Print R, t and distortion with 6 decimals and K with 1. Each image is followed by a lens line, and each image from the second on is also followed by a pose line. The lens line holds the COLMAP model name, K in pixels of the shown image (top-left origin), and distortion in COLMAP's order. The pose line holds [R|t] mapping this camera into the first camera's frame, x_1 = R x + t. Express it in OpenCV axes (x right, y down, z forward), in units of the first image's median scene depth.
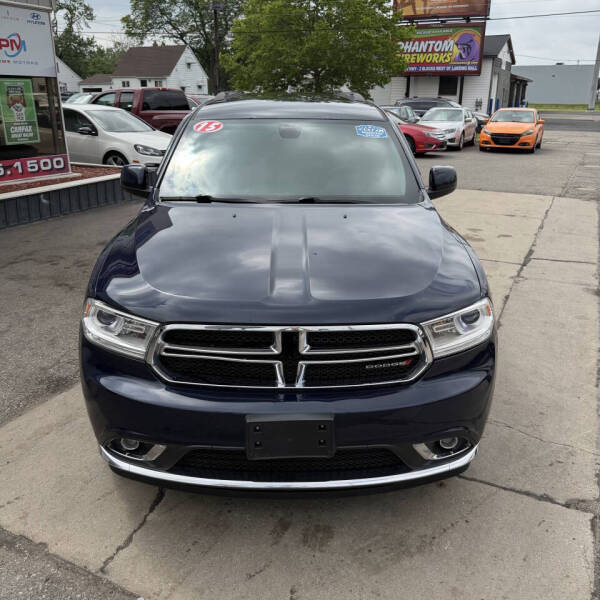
lens RADIAL K [[573.2, 0, 299.0], [0, 573.2, 297.6], [0, 0, 1]] dist [0.003424, 0.004498]
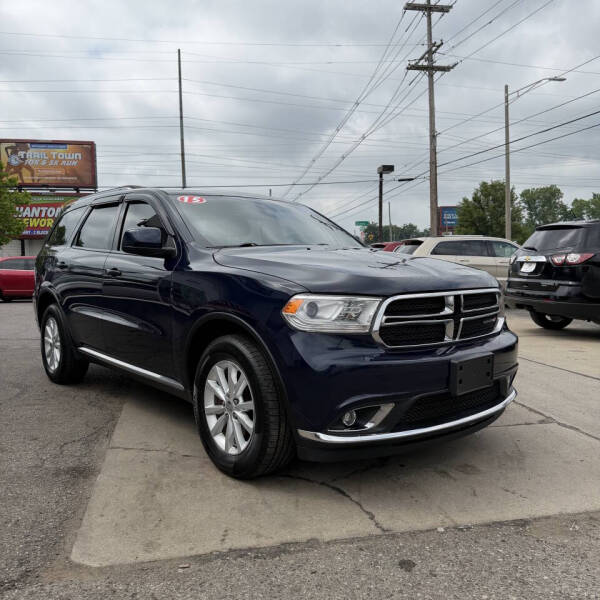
lens RADIAL K [[562.6, 0, 300.0], [0, 562.6, 300.0], [0, 0, 1]] dist [0.092718, -0.154060]
pose [[0.778373, -0.054916, 0.625396, -1.034646], [0.223957, 0.954915, -0.194887, 0.222575], [-0.586497, 0.291757, 0.755578, 0.159598]]
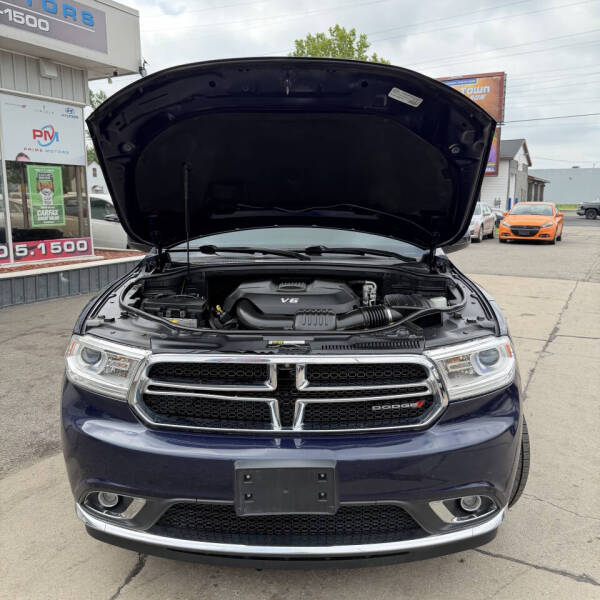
lens RADIAL K [[571.7, 0, 304.3], [0, 571.7, 300.4], [0, 0, 1]] dist [0.035170, -0.064479]
pose [[0.999452, 0.002320, -0.033019, 0.036868], [-0.007687, 0.986539, -0.163345, 0.093488], [0.032196, 0.163509, 0.986016, 0.084388]]
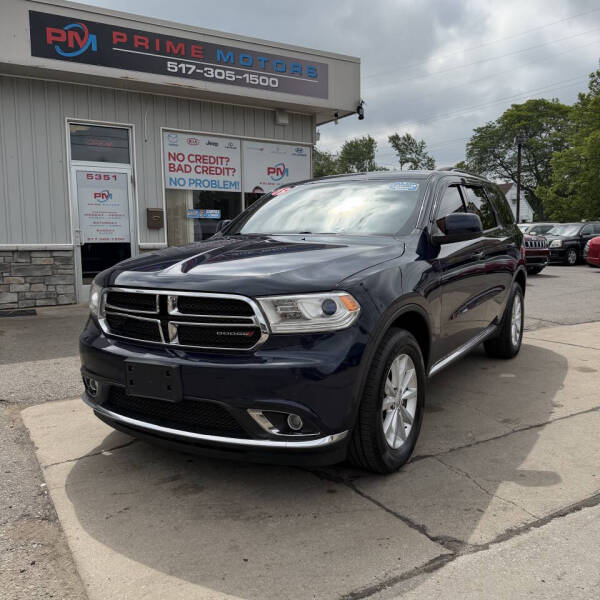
lens RADIAL K [[560.1, 0, 296.6], [0, 560.1, 303.8], [0, 0, 1]] dist [0.105096, -0.166225]
pose [[0.842907, 0.053248, -0.535418, 0.808549], [-0.168080, 0.971351, -0.168006, 0.211557], [0.511133, 0.231606, 0.827709, 0.089423]]
